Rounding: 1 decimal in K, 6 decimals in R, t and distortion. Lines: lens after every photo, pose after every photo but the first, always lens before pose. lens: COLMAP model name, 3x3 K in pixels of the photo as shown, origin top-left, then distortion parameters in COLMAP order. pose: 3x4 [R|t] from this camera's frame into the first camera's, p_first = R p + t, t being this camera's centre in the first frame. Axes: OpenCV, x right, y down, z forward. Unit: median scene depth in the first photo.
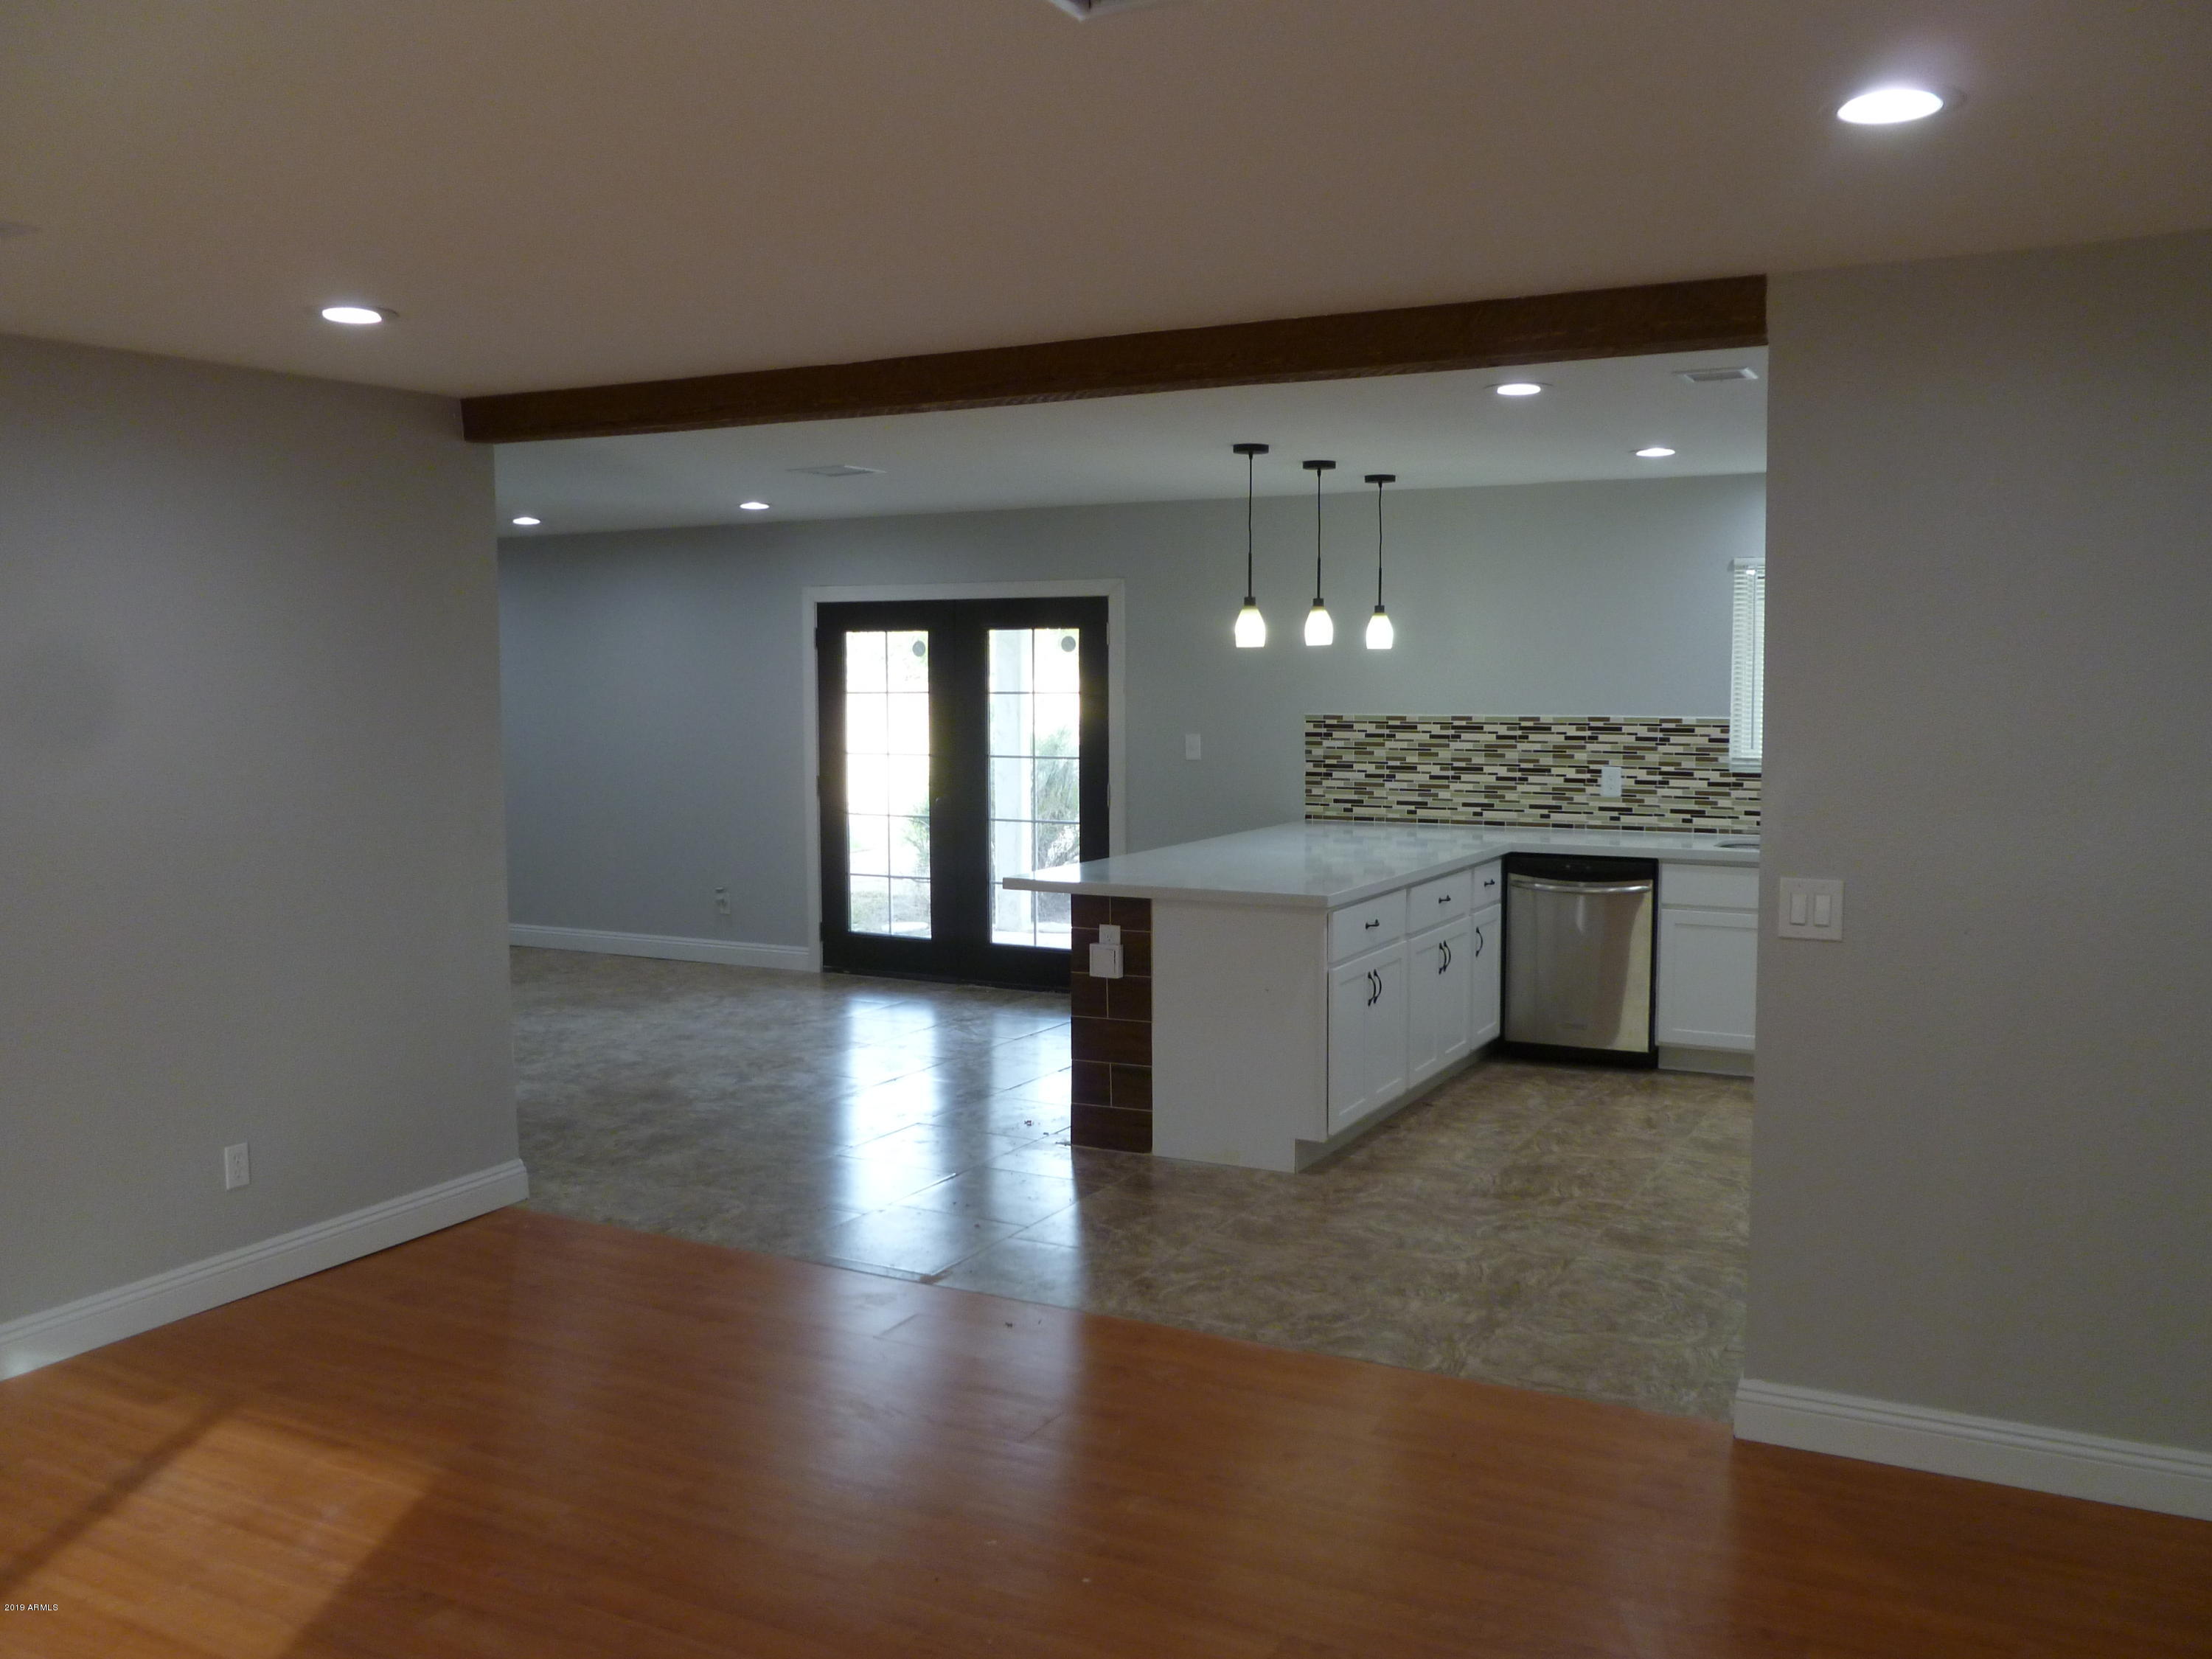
lens RADIAL K [[1892.4, 0, 1105.0], [0, 1892.4, 820.3], [0, 0, 1]] dist [-0.060755, 0.014185]
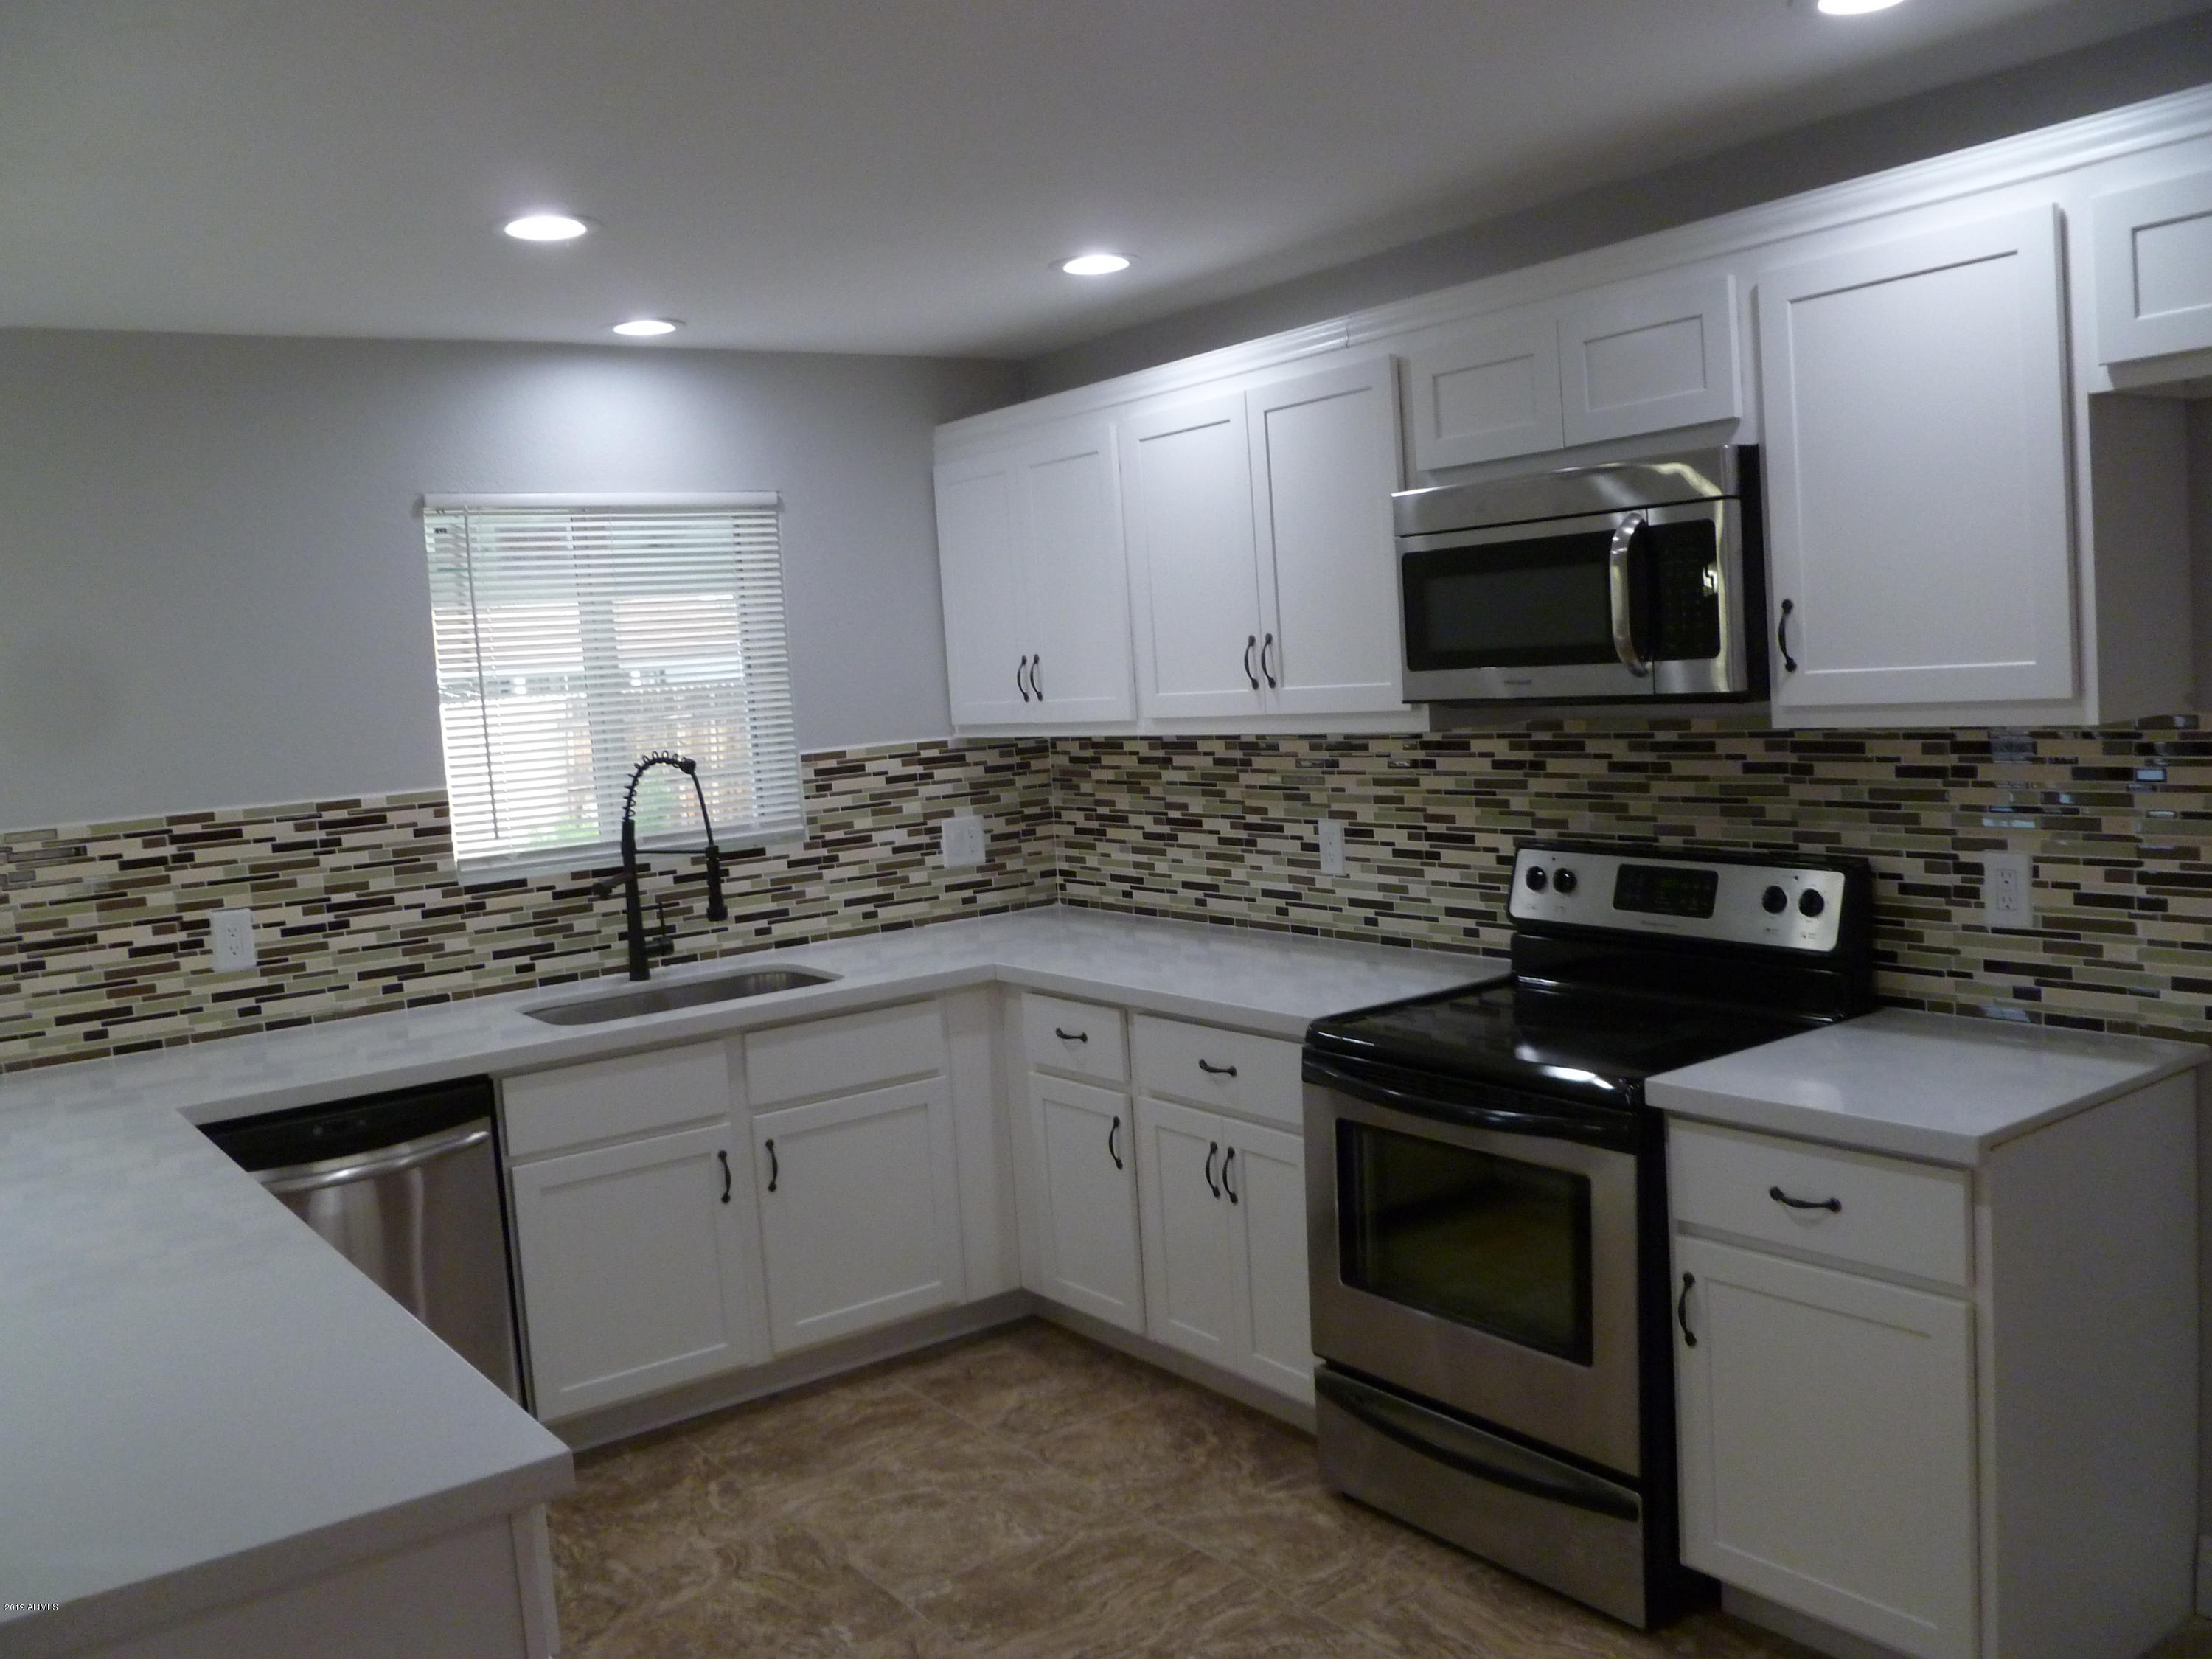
lens RADIAL K [[1892.4, 0, 1096.9], [0, 1892.4, 820.5], [0, 0, 1]] dist [-0.060755, 0.014185]
pose [[0.438602, -0.105341, 0.892486, -0.071343], [0.141147, 0.988856, 0.047350, -0.043924], [-0.887528, 0.105204, 0.448582, 0.583592]]
